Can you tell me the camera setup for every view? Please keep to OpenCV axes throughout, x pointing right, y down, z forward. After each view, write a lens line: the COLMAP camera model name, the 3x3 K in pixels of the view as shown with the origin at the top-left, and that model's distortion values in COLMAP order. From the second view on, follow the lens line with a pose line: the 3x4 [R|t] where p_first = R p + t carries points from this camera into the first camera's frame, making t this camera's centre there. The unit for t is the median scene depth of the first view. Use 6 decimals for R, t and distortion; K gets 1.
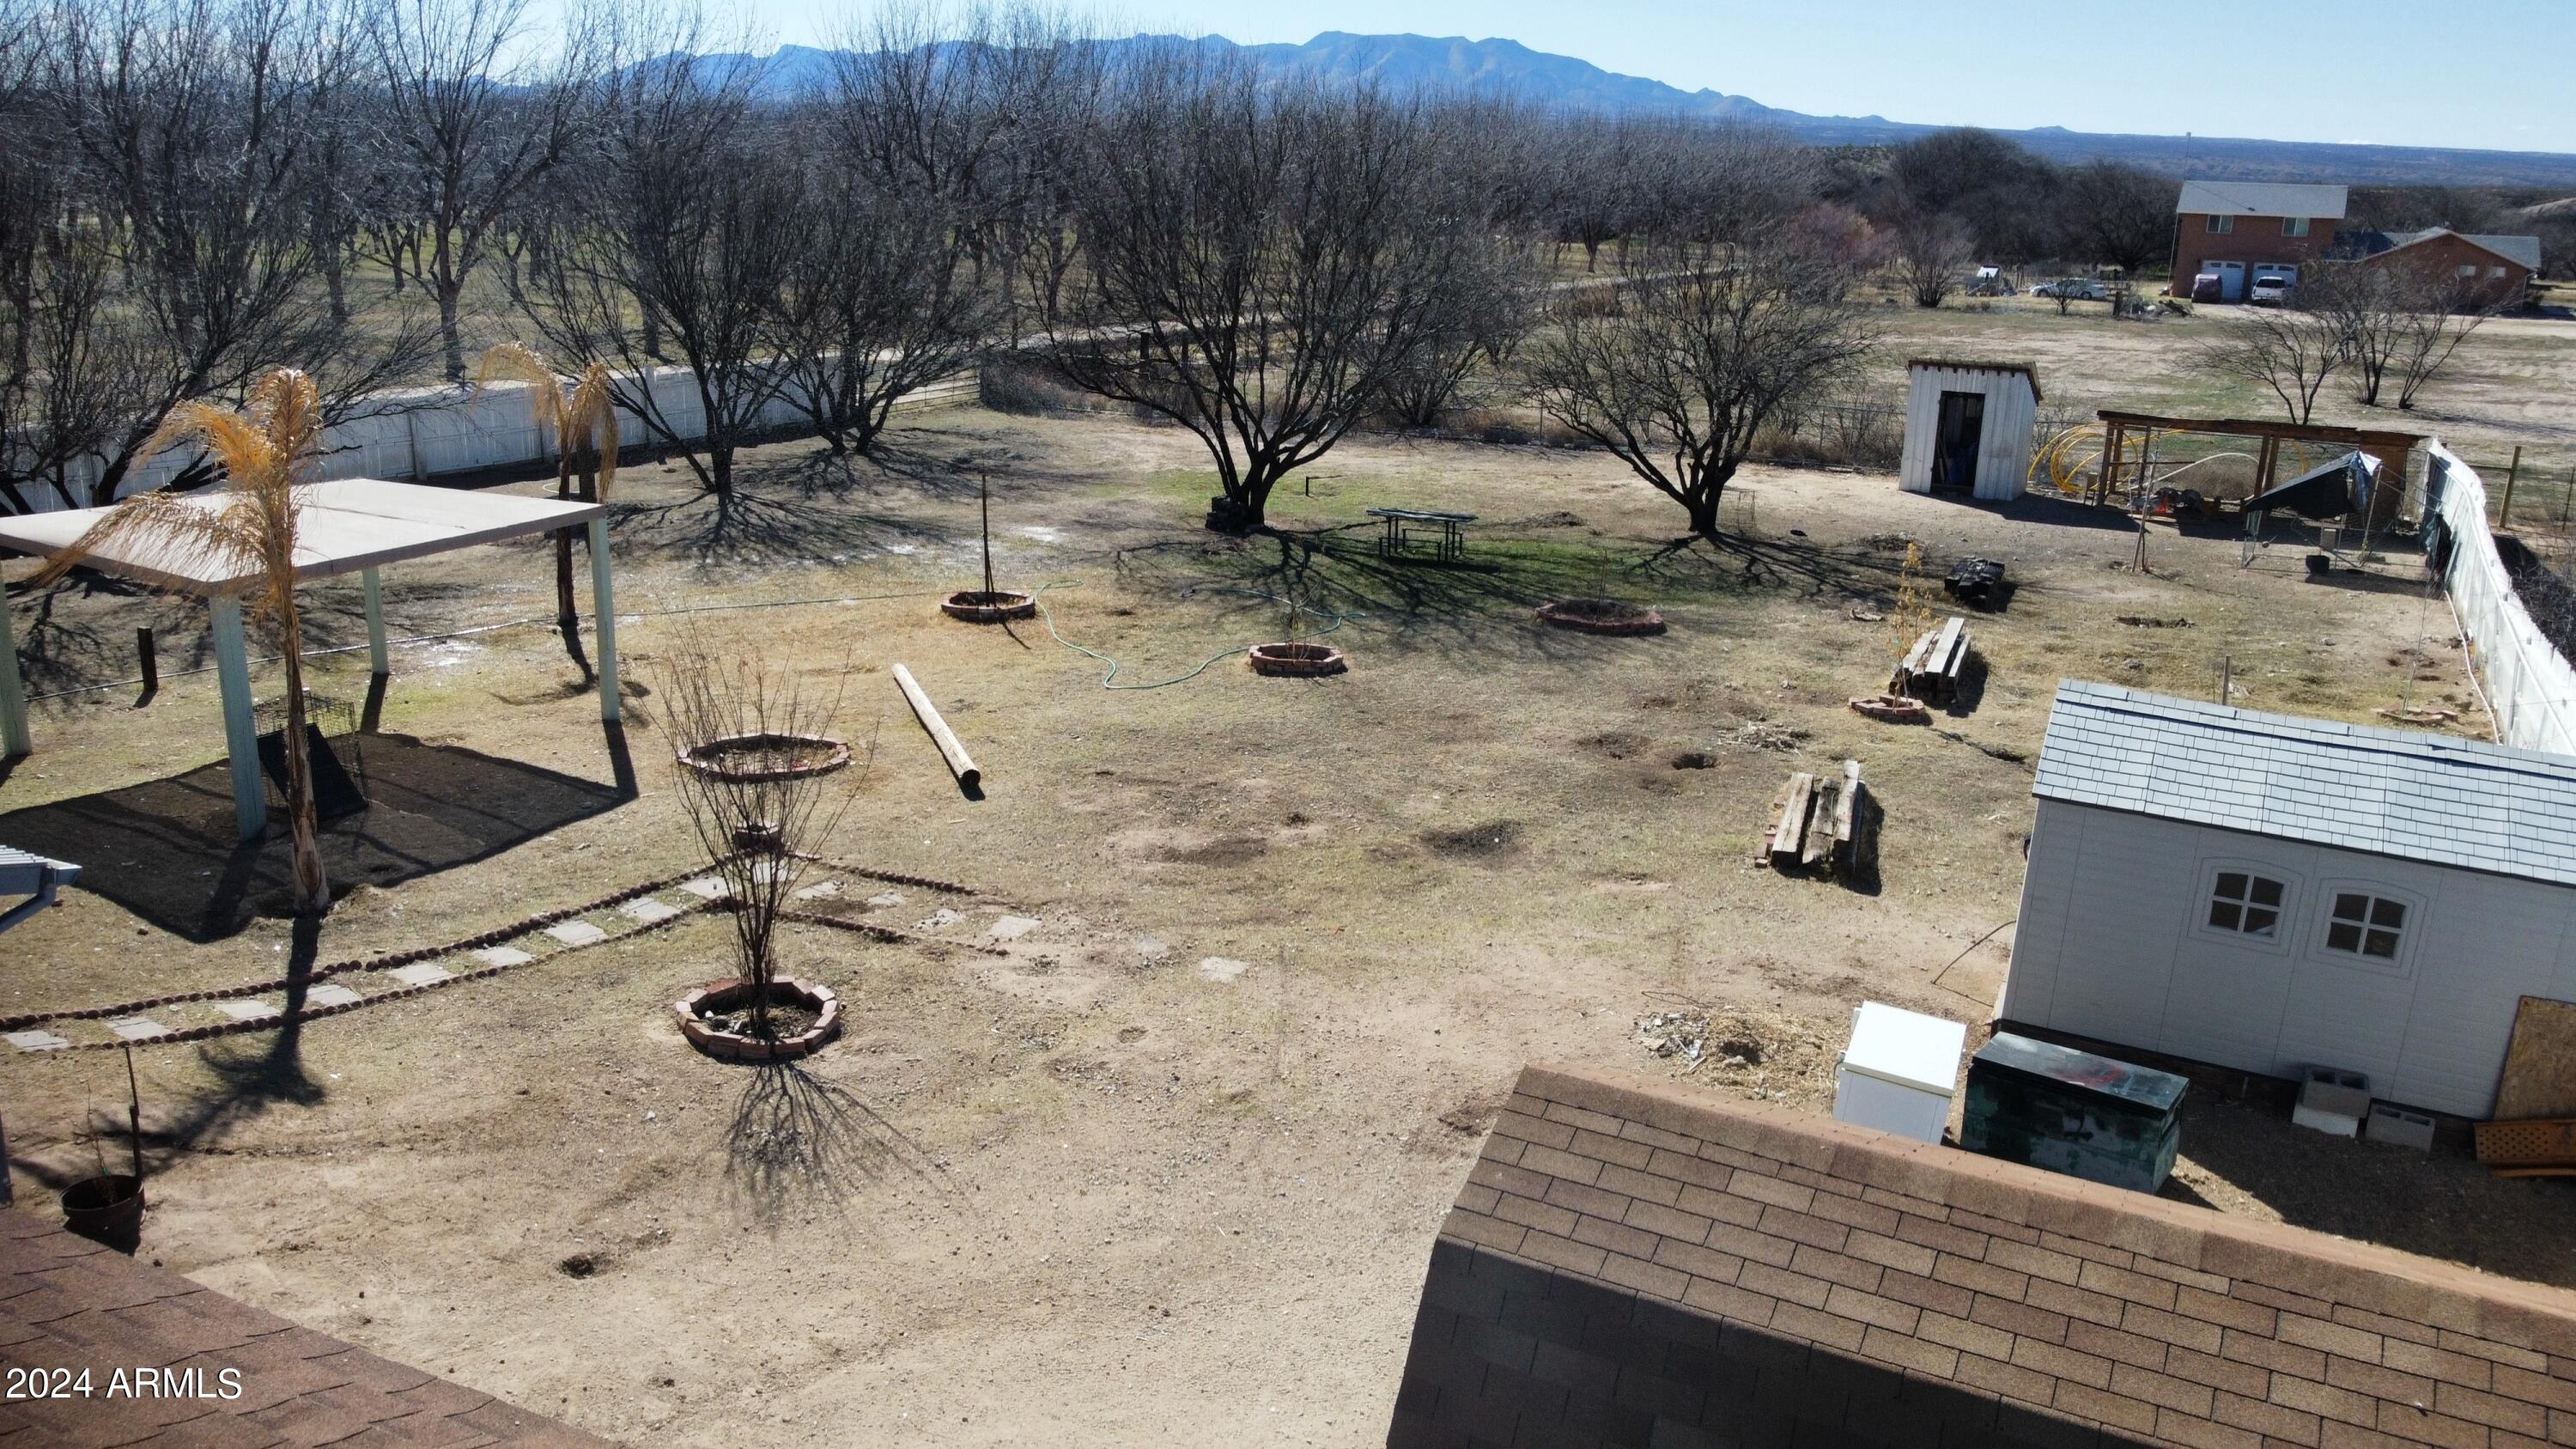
lens RADIAL K [[1969.3, 0, 1288.0], [0, 1969.3, 724.5], [0, 0, 1]] dist [-0.005005, -0.003851]
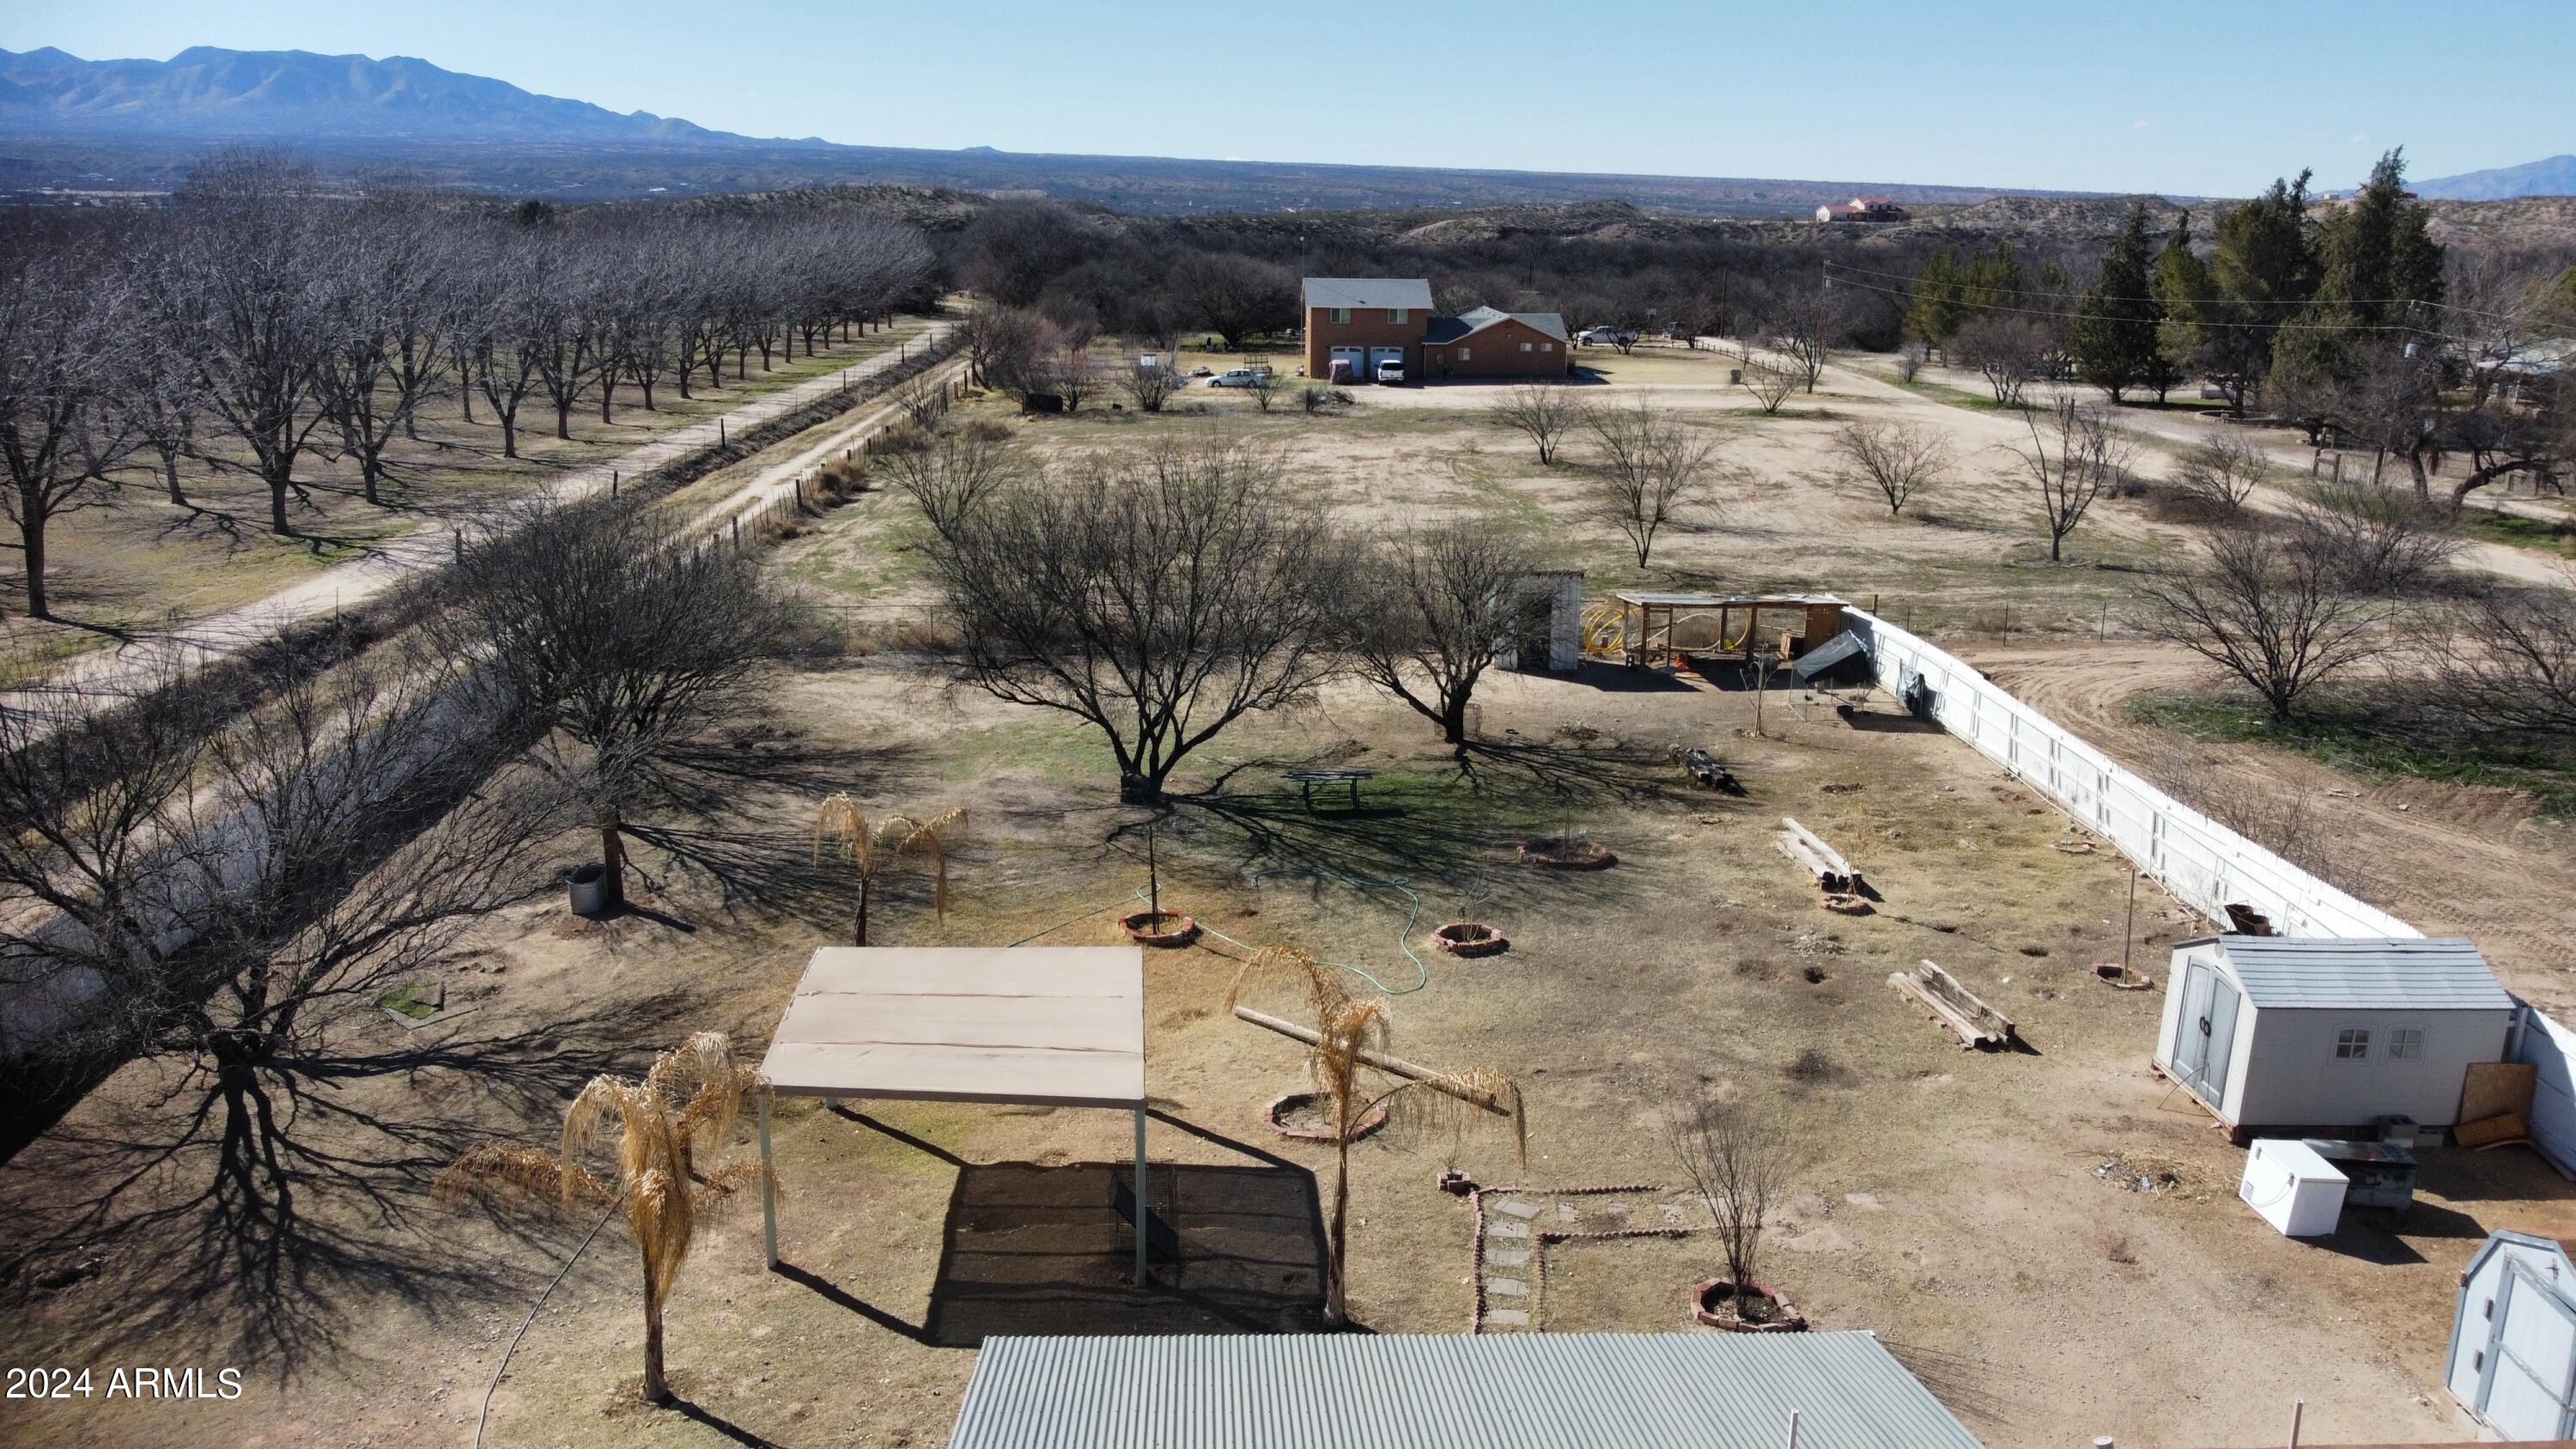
lens RADIAL K [[1966.8, 0, 1288.0], [0, 1966.8, 724.5], [0, 0, 1]] dist [0.003572, -0.004141]
pose [[0.875227, -0.141596, 0.462524, -0.413855], [0.146191, 0.988912, 0.026109, -0.136116], [-0.461092, 0.044766, 0.886222, -0.085985]]
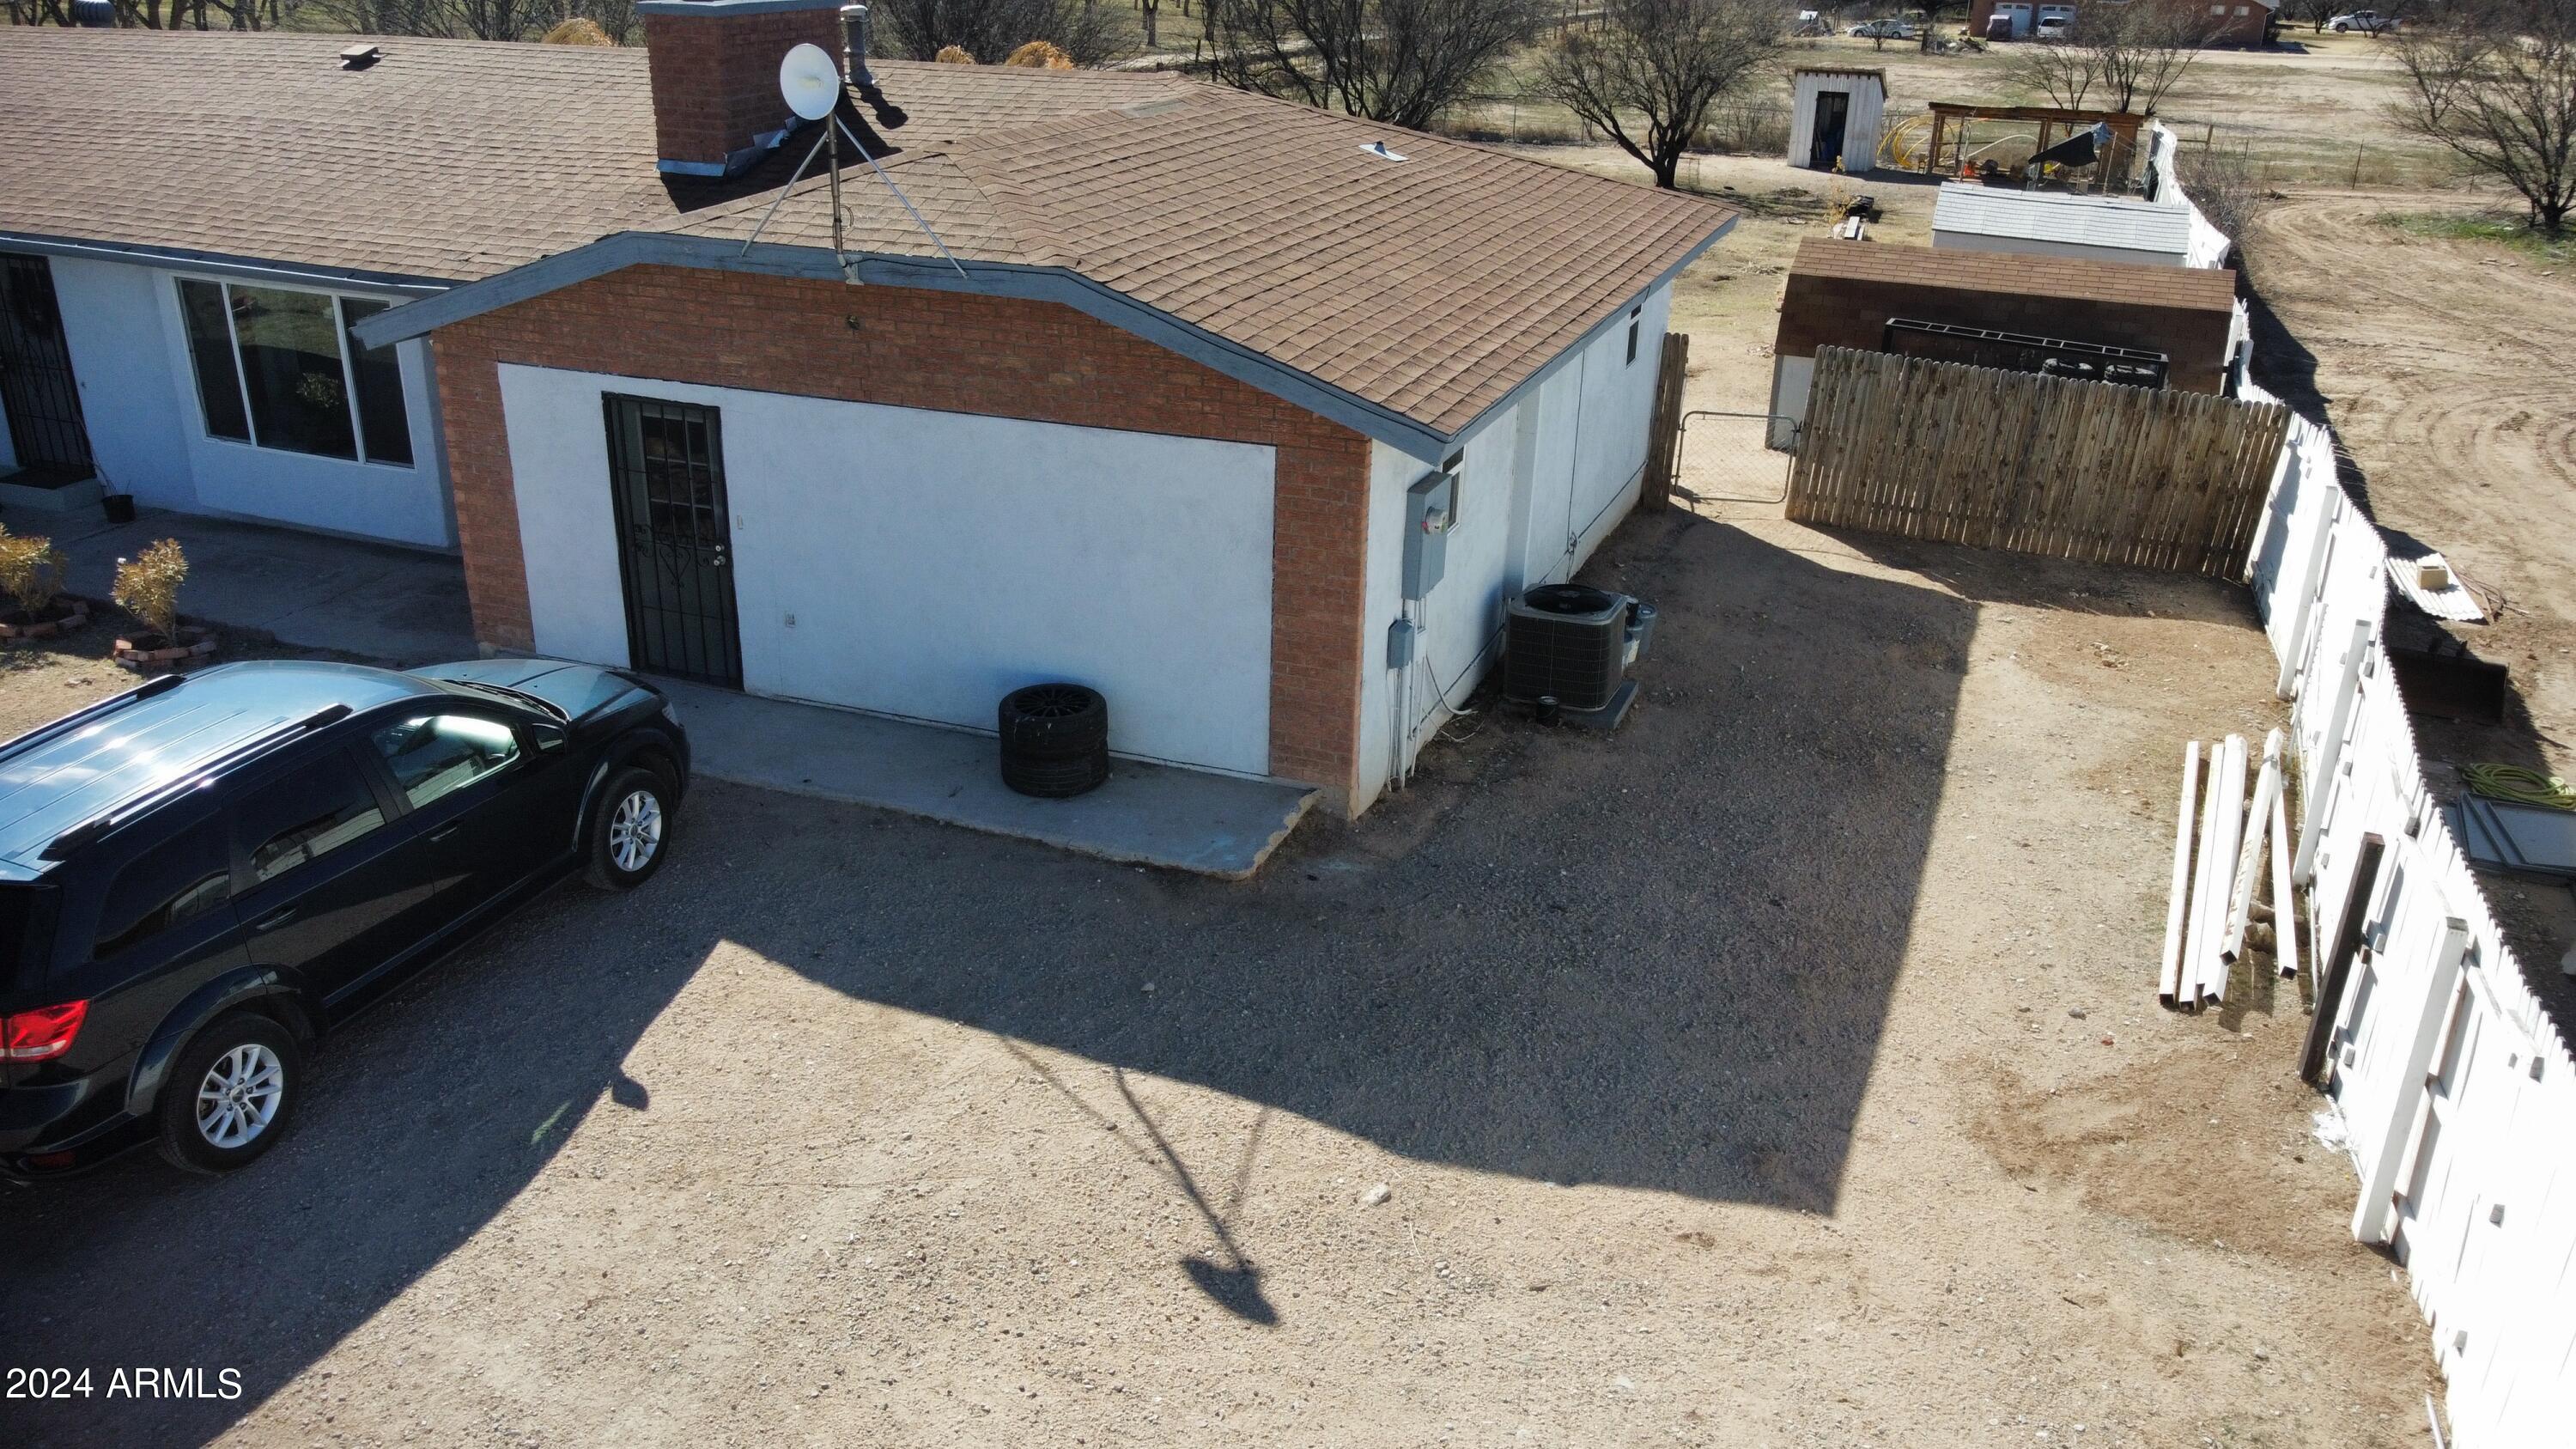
lens RADIAL K [[1969.3, 0, 1288.0], [0, 1969.3, 724.5], [0, 0, 1]] dist [-0.005005, -0.003851]
pose [[0.994939, -0.039801, 0.092258, -0.179482], [0.028992, 0.992864, 0.115678, 0.099260], [-0.096204, -0.112418, 0.988993, -0.372204]]
